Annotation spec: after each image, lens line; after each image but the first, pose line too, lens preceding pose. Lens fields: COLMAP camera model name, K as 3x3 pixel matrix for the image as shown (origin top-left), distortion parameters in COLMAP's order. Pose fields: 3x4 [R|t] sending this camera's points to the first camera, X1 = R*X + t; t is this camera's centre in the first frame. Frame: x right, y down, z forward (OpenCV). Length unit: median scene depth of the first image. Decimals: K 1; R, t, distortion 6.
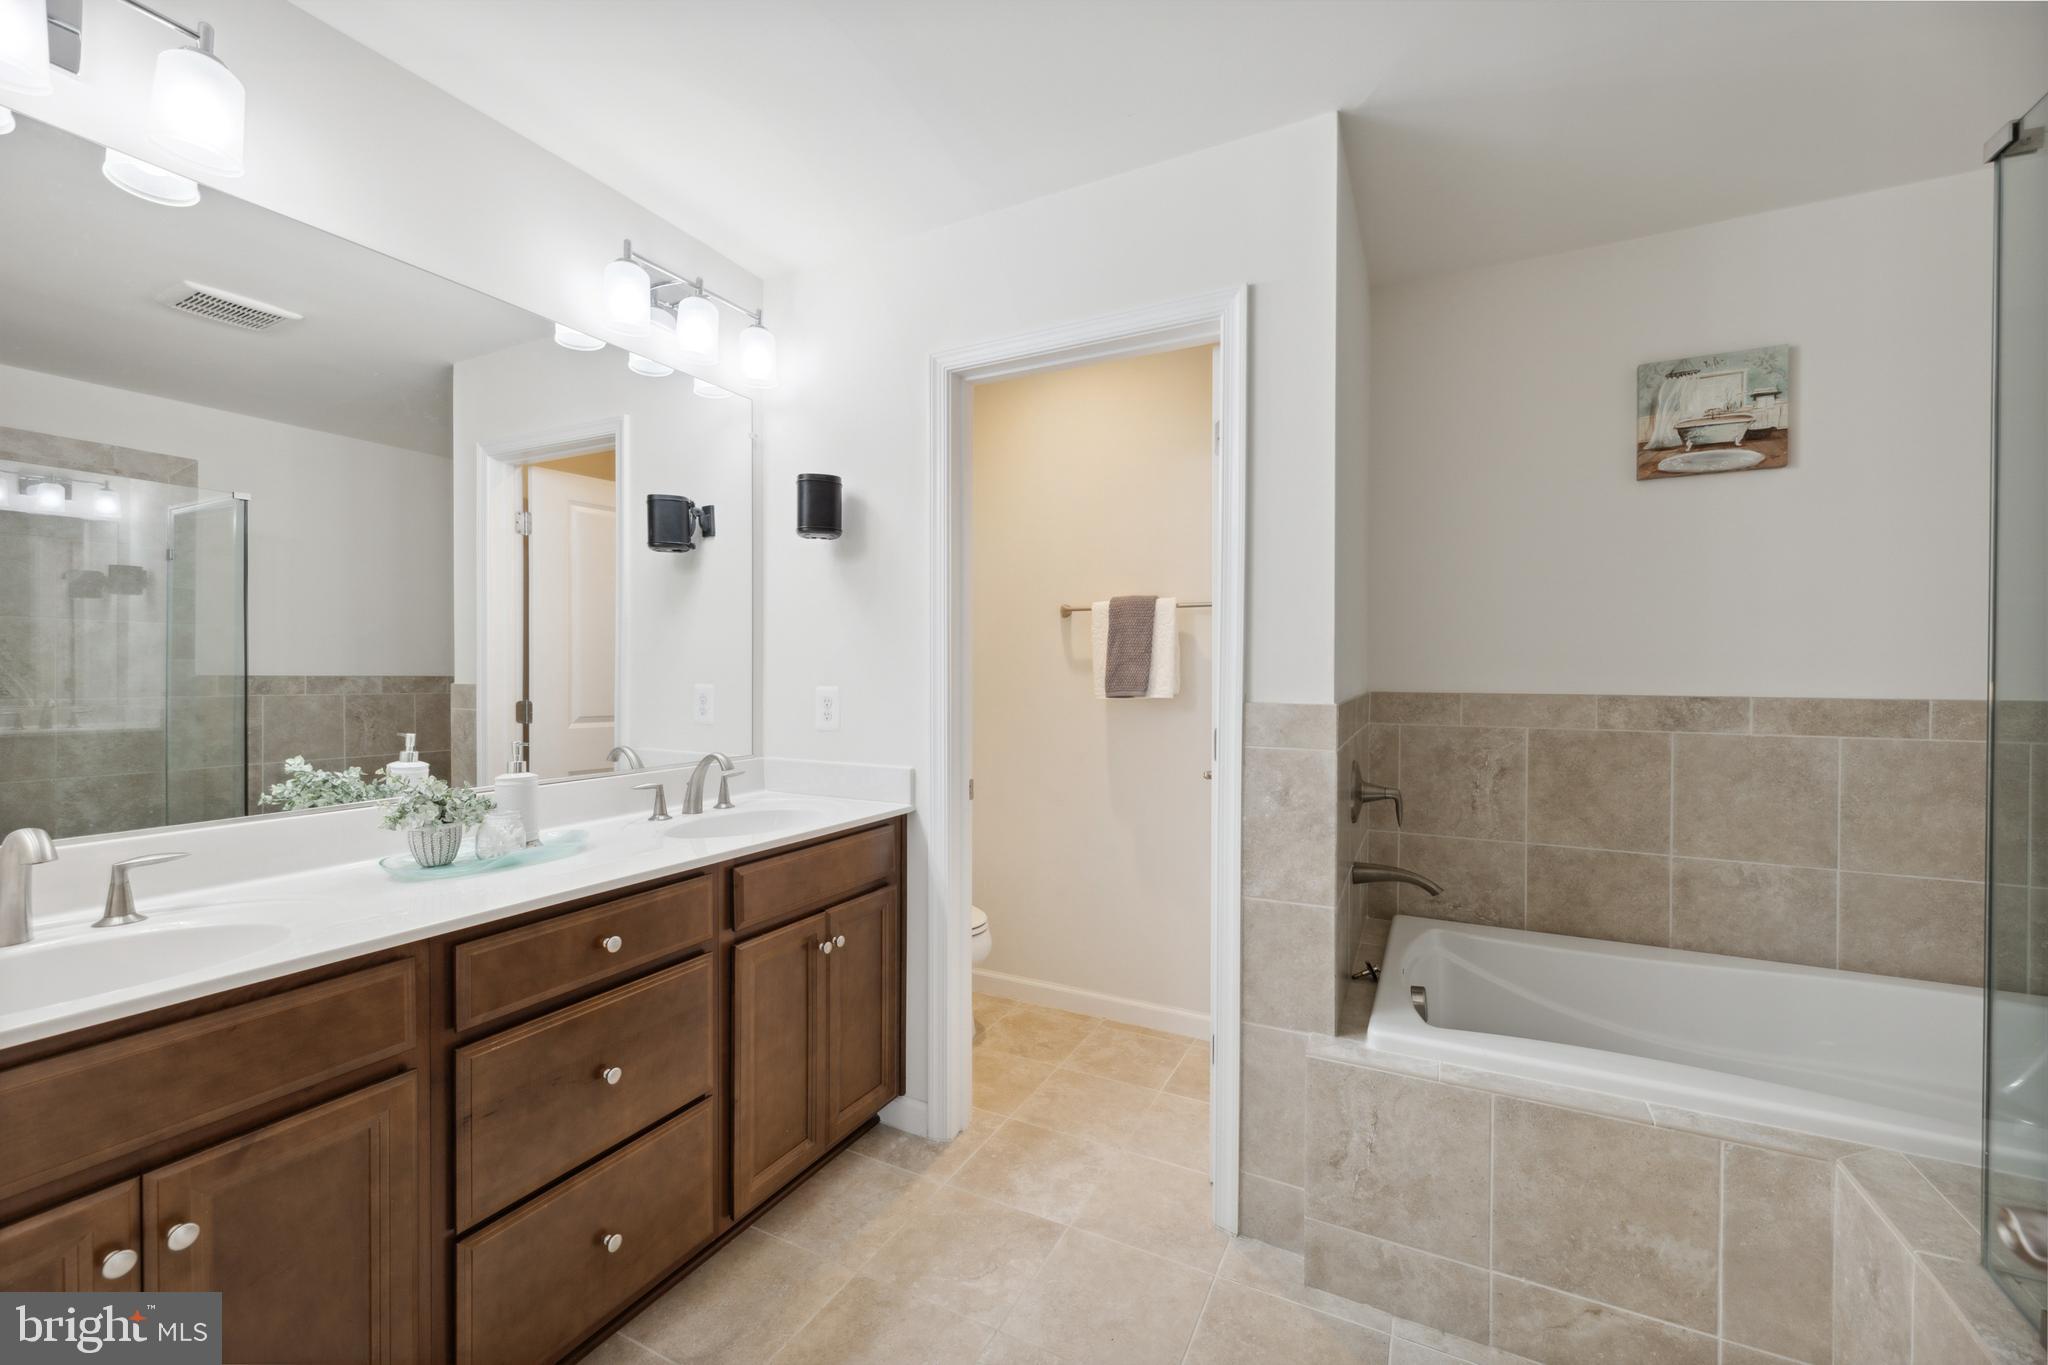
lens RADIAL K [[828.1, 0, 1026.1], [0, 828.1, 669.1], [0, 0, 1]] dist [0.003660, -0.000309]
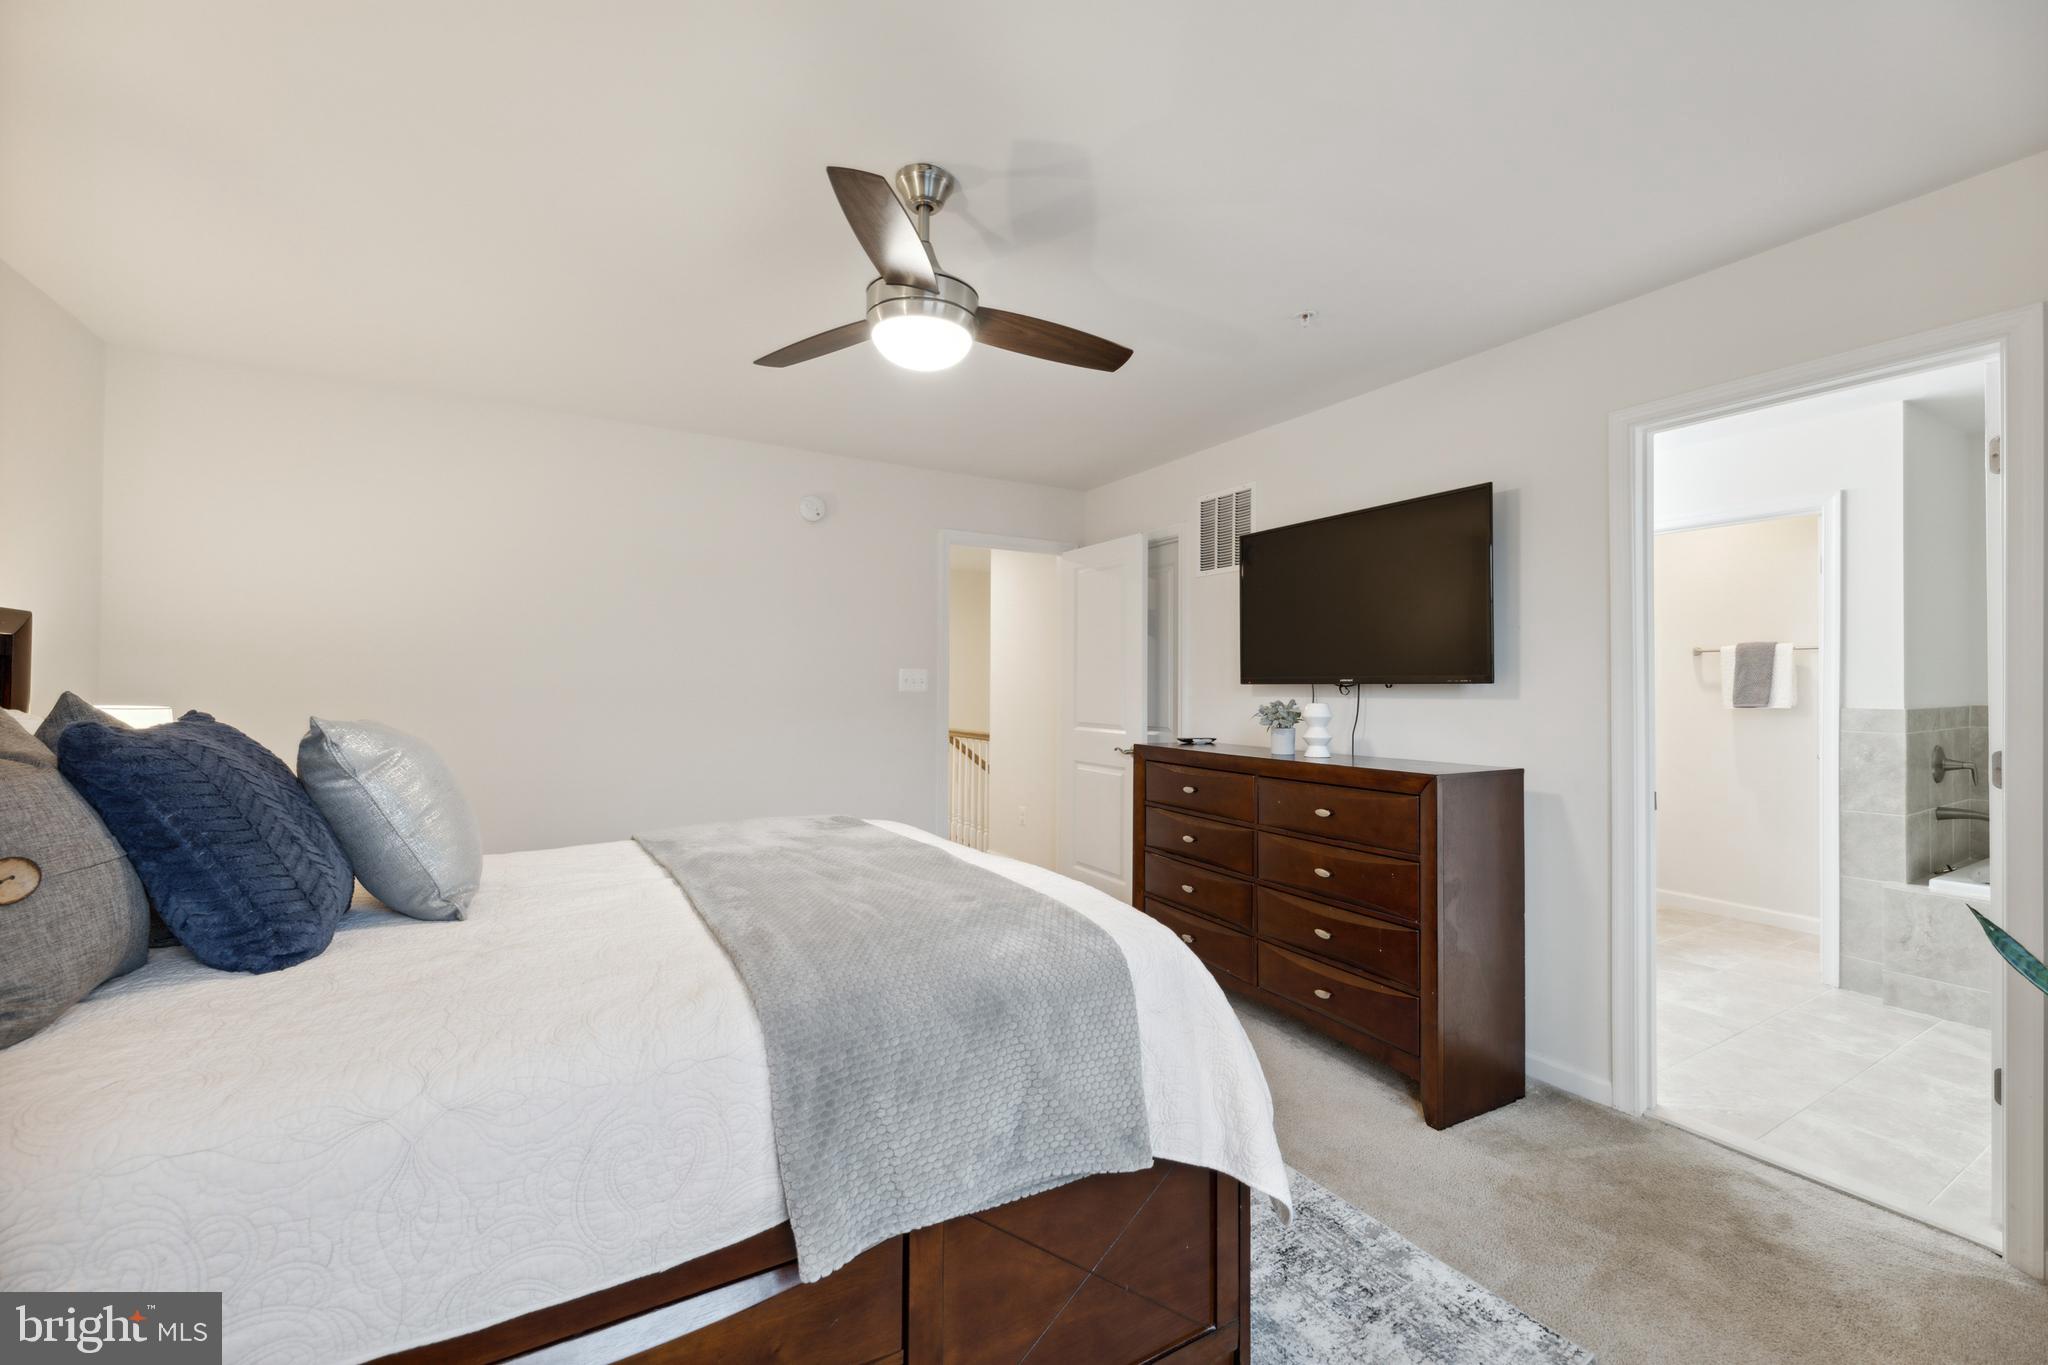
lens RADIAL K [[831.9, 0, 1031.8], [0, 831.9, 684.3], [0, 0, 1]] dist [0.002139, 0.000475]
pose [[0.846701, -0.006114, -0.532034, -0.295098], [0.005458, 0.999981, -0.002805, -0.019535], [0.532041, -0.000528, 0.846718, -1.631457]]
